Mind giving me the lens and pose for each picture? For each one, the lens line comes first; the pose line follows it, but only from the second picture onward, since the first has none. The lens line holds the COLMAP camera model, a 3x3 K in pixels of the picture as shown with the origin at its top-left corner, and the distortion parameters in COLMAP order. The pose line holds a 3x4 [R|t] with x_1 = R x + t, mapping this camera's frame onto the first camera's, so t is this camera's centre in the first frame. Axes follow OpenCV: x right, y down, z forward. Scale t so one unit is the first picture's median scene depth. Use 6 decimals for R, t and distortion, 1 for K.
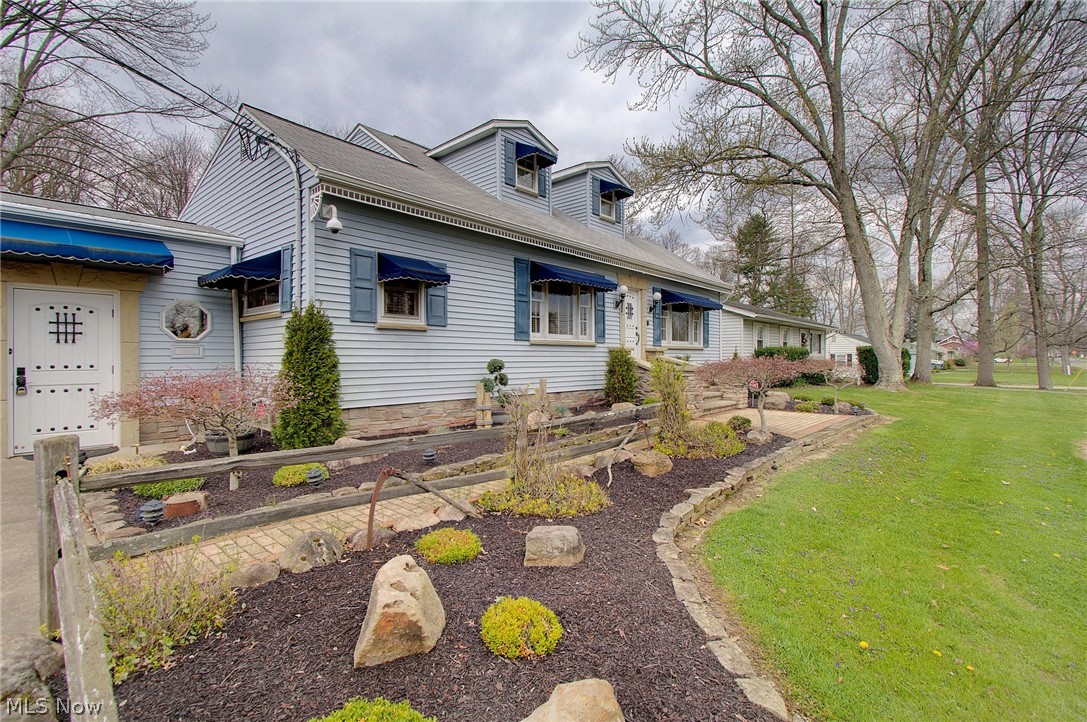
lens RADIAL K [[483.9, 0, 543.5], [0, 483.9, 361.0], [0, 0, 1]] dist [-0.024794, 0.000211]
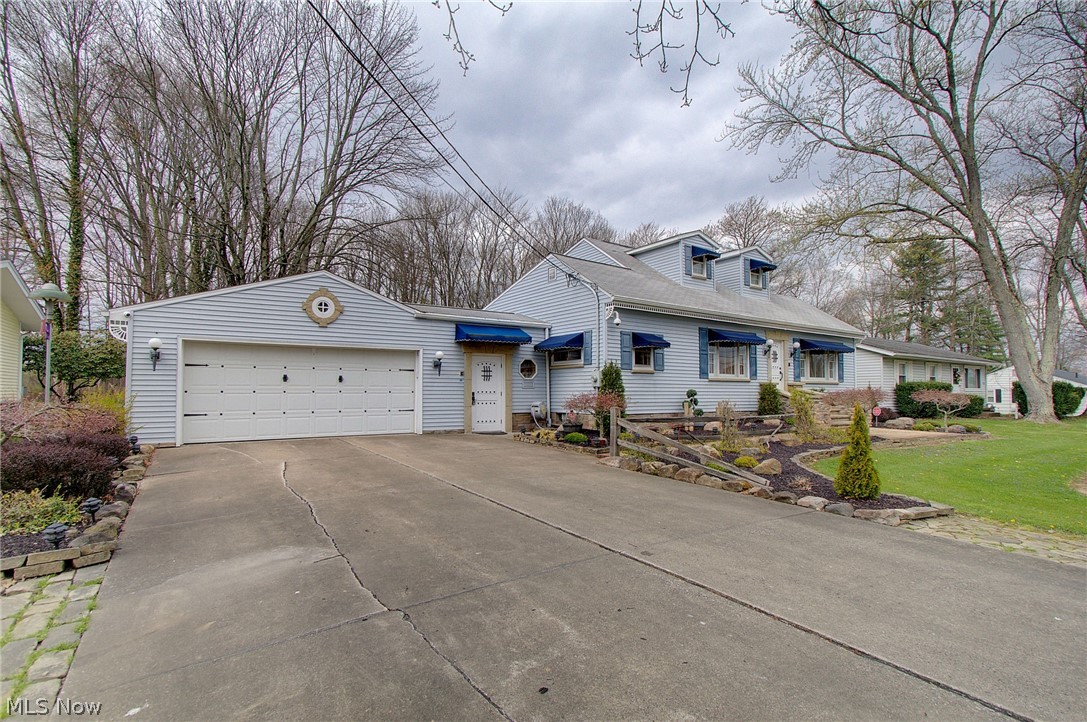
lens RADIAL K [[506.8, 0, 547.0], [0, 506.8, 377.6], [0, 0, 1]] dist [0.000616, 0.000085]
pose [[0.971448, -0.004470, -0.237209, -0.127728], [-0.004872, 0.999236, -0.038780, 0.019835], [0.237201, 0.038828, 0.970684, -0.644389]]
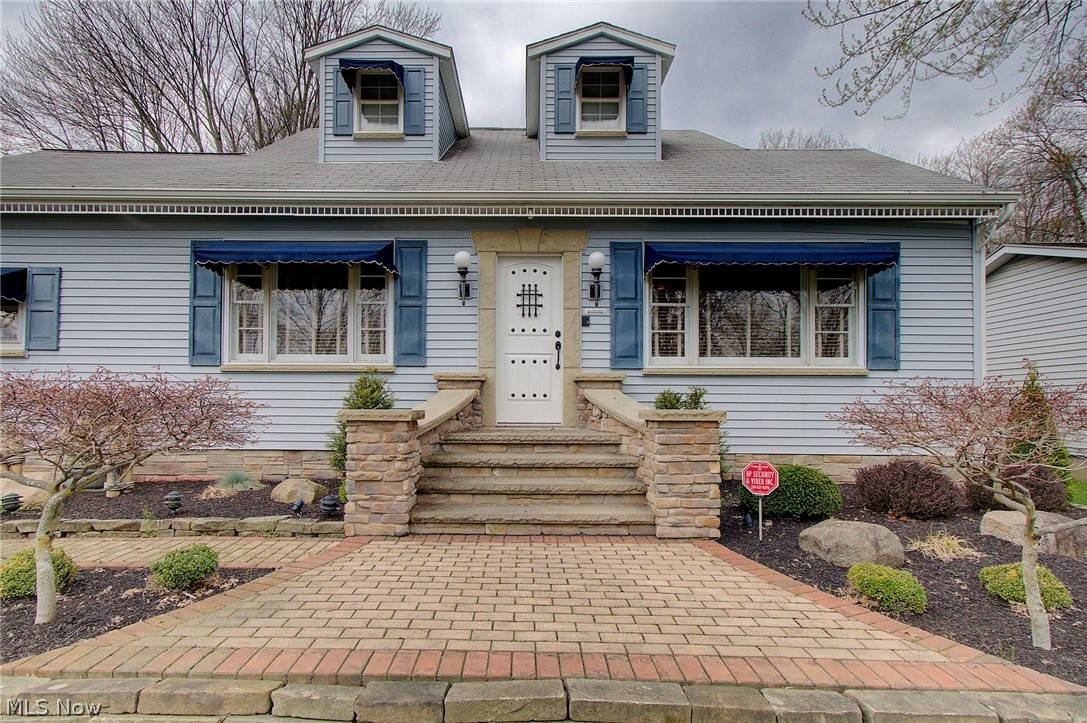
lens RADIAL K [[527.4, 0, 494.4], [0, 527.4, 402.1], [0, 0, 1]] dist [-0.005603, 0.000038]
pose [[0.663653, 0.012068, -0.747943, 0.637014], [-0.010977, 0.999919, 0.006394, -0.002163], [0.747960, 0.003967, 0.663732, 0.698259]]
